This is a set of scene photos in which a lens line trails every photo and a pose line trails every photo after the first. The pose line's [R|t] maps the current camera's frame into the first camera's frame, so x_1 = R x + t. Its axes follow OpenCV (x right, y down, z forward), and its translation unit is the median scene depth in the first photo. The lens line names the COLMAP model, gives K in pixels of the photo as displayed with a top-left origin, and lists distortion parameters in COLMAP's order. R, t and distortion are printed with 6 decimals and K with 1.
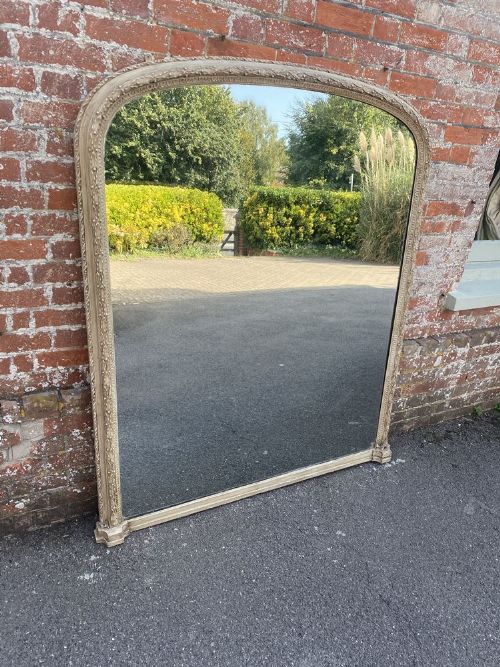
lens RADIAL K [[505.0, 0, 255.3], [0, 505.0, 327.2], [0, 0, 1]] dist [0.011873, -0.006294]
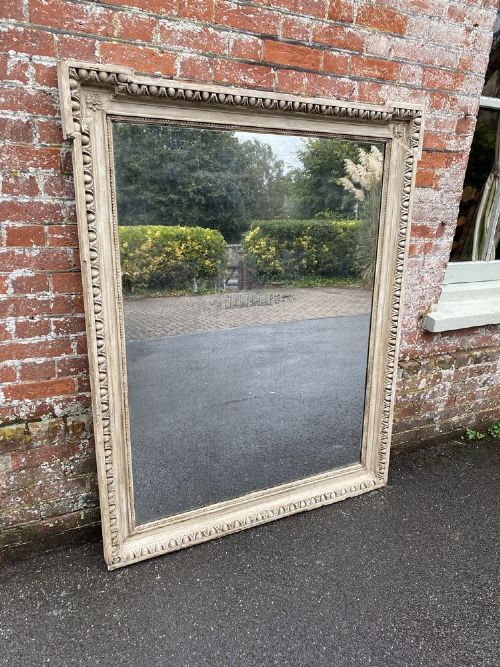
lens RADIAL K [[505.0, 0, 259.9], [0, 505.0, 329.0], [0, 0, 1]] dist [0.011873, -0.006294]
pose [[0.998743, -0.038643, -0.031920, 0.102369], [0.036485, 0.997177, -0.065624, 0.017531], [0.034366, 0.064376, 0.997334, -0.006754]]
